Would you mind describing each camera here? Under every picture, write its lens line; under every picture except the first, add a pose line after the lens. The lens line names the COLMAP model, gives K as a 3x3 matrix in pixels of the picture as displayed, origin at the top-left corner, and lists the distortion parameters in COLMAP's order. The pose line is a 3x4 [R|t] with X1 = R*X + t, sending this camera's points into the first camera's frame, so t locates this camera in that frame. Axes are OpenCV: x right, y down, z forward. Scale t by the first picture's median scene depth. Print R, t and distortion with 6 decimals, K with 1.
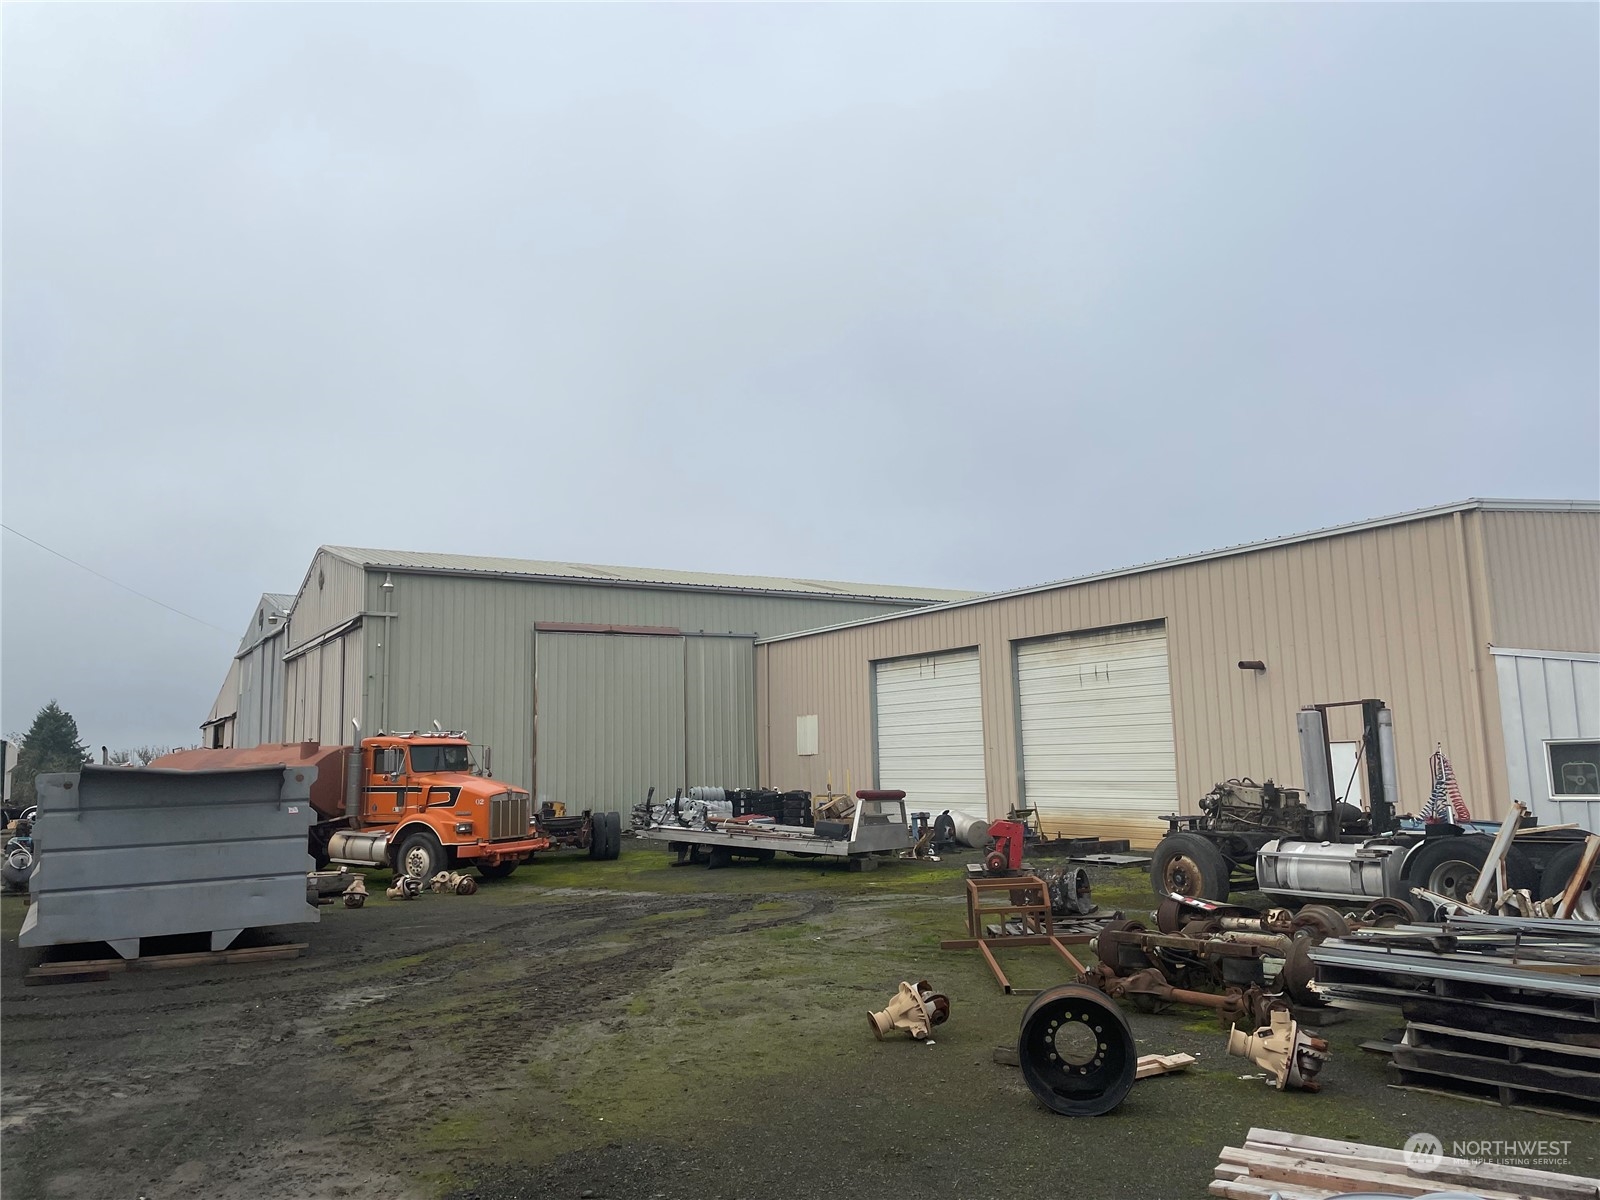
lens RADIAL K [[1198.6, 0, 800.0], [0, 1198.6, 600.0], [0, 0, 1]] dist [0.060326, -0.001882]
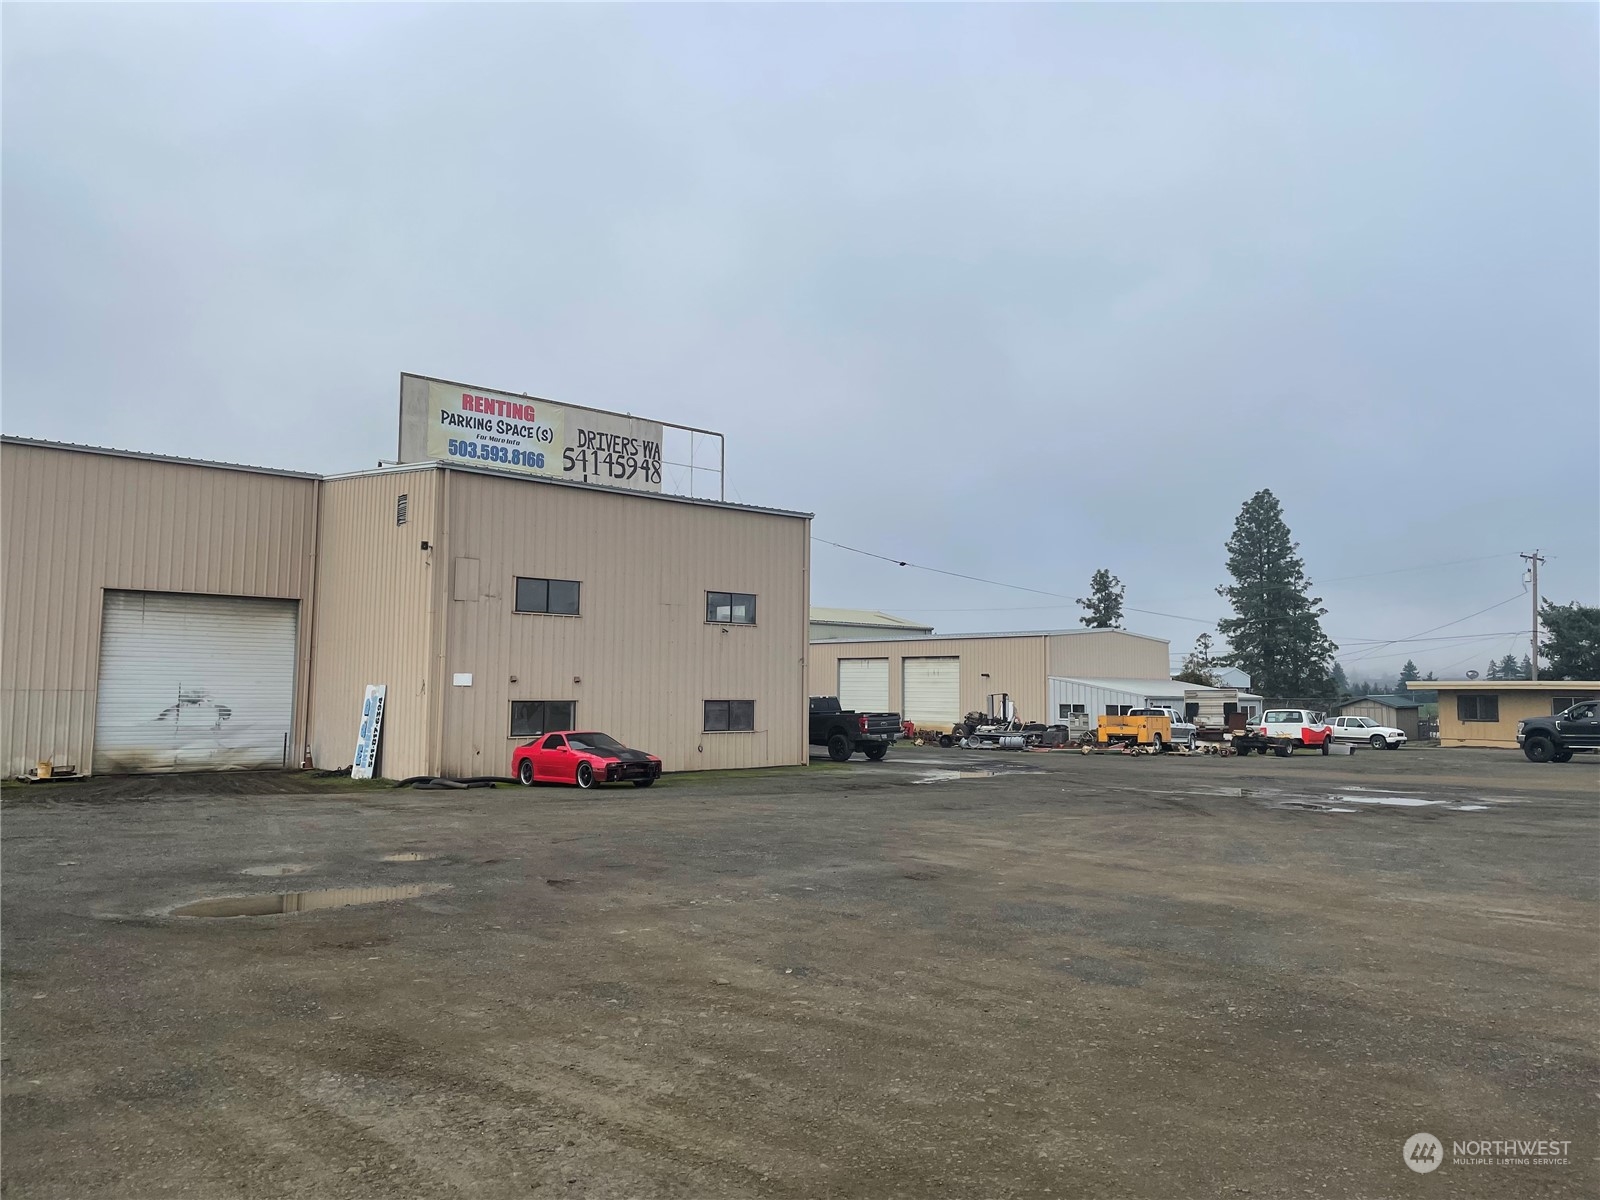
lens RADIAL K [[1198.7, 0, 800.0], [0, 1198.7, 600.0], [0, 0, 1]] dist [0.009425, 0.001730]
pose [[0.985963, 0.050820, 0.159040, -0.846281], [-0.059867, 0.996819, 0.052617, -0.388934], [-0.155860, -0.061400, 0.985869, -2.774270]]
